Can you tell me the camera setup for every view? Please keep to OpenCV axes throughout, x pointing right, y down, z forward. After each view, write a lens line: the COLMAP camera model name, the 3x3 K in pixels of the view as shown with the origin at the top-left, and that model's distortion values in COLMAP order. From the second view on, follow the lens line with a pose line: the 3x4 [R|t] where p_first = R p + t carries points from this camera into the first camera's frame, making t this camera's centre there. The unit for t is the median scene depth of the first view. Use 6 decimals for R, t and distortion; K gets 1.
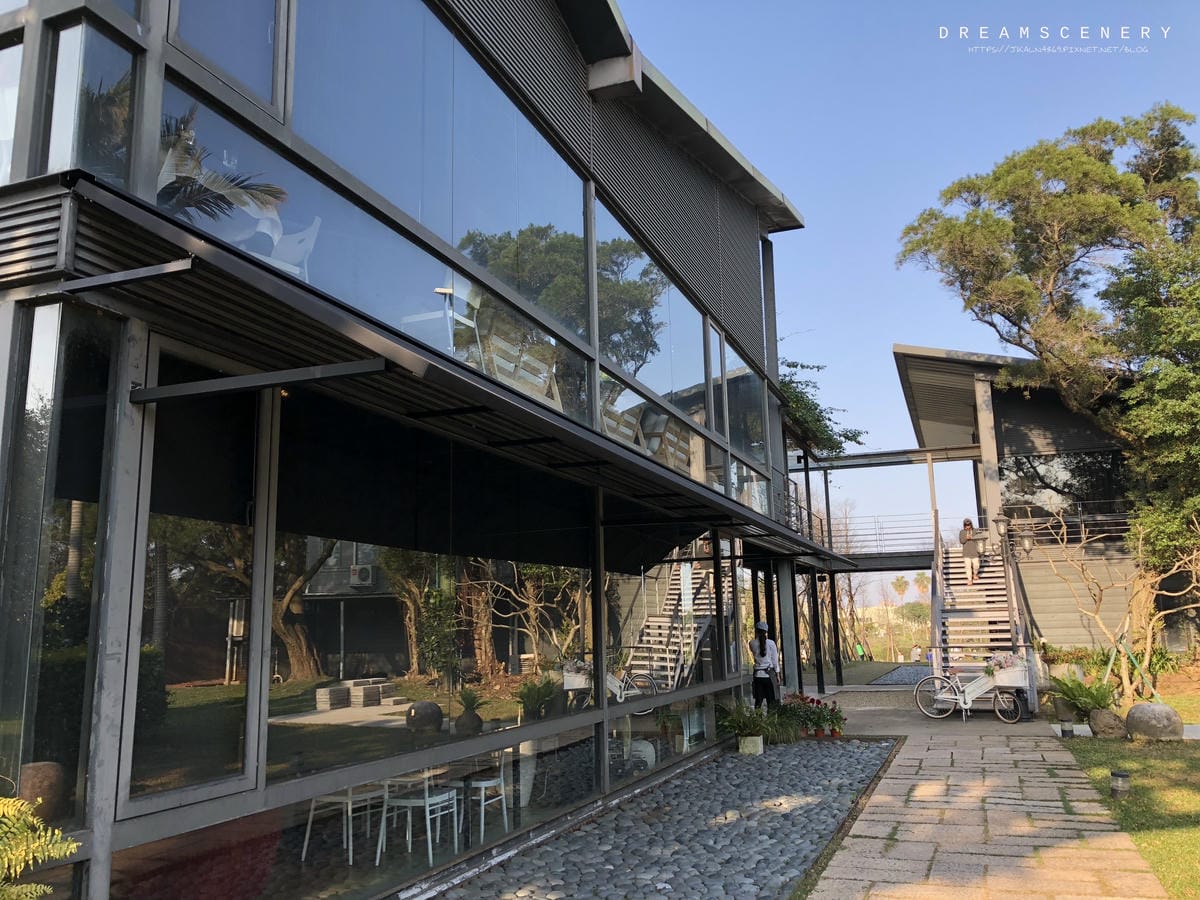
lens RADIAL K [[963.9, 0, 598.4], [0, 963.9, 450.5], [0, 0, 1]] dist [0.012529, 0.005543]
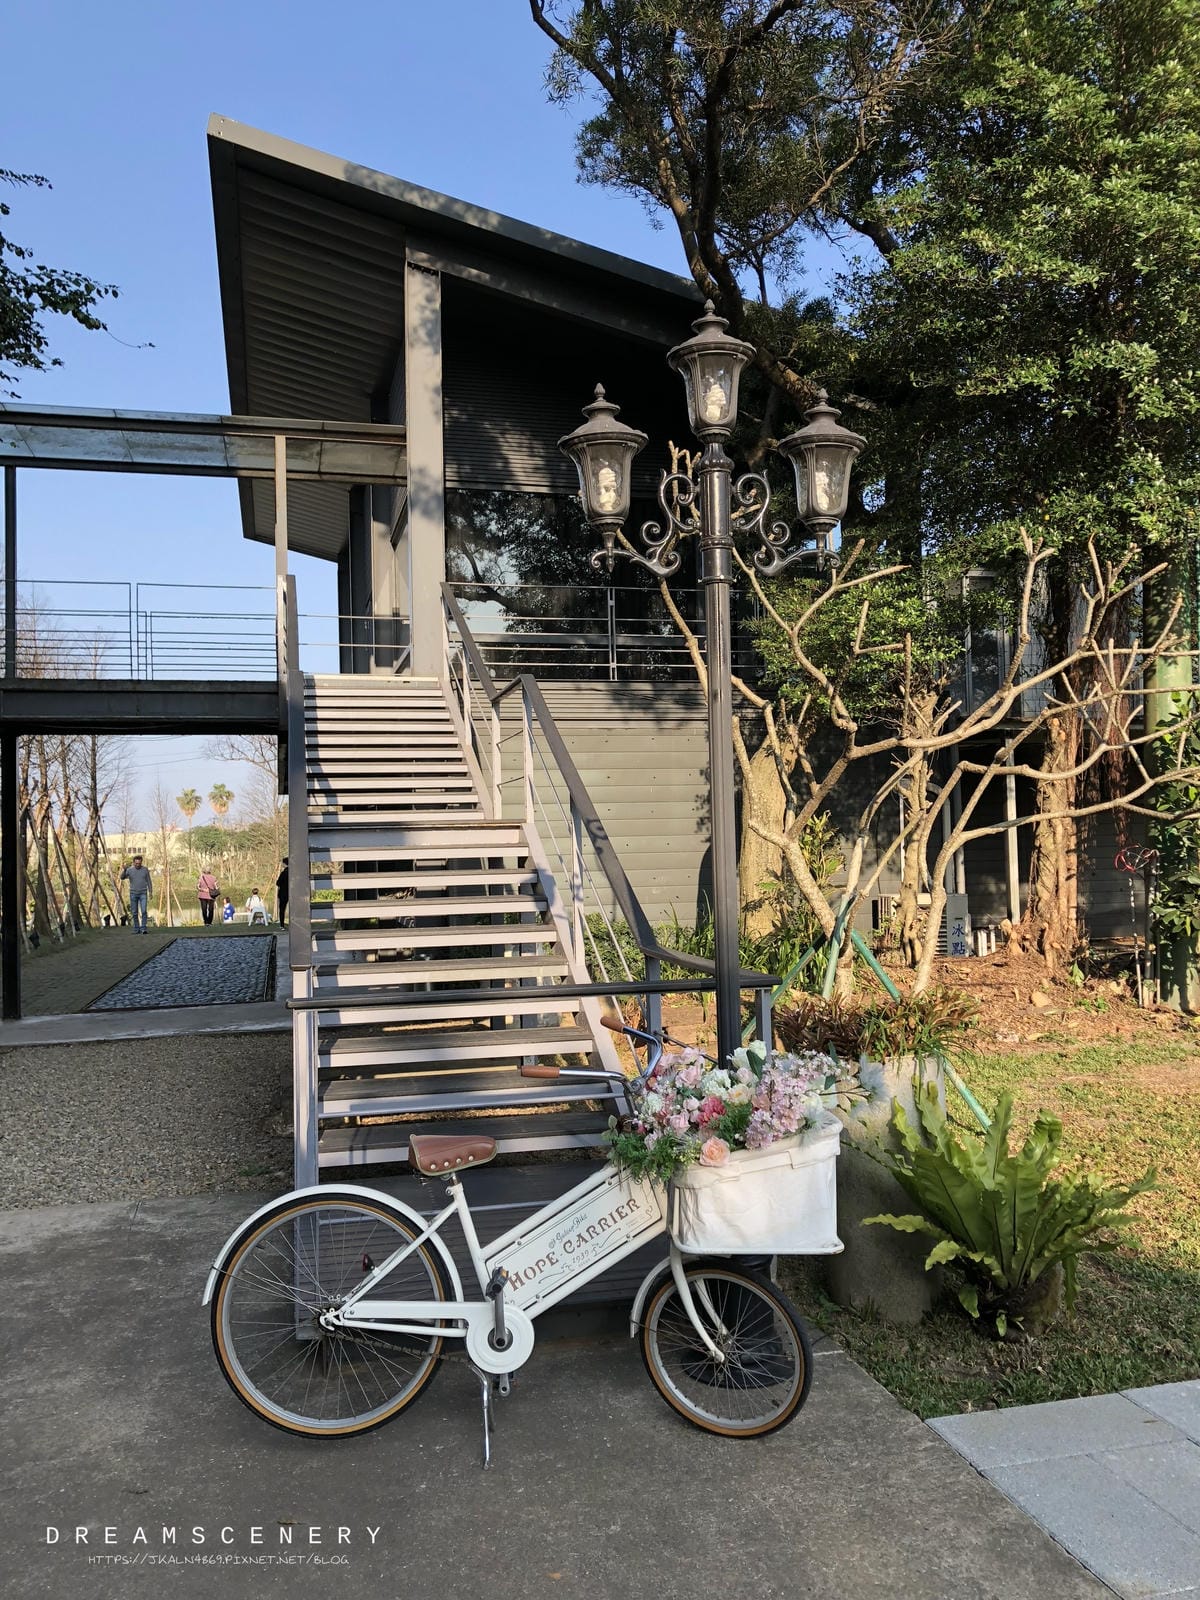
lens RADIAL K [[1285.2, 0, 596.0], [0, 1285.2, 800.4], [0, 0, 1]] dist [0.012529, 0.005543]
pose [[0.821522, 0.027330, 0.569521, 0.156700], [-0.103698, 0.989354, 0.102105, 0.084914], [-0.560668, -0.142940, 0.815610, 0.490929]]
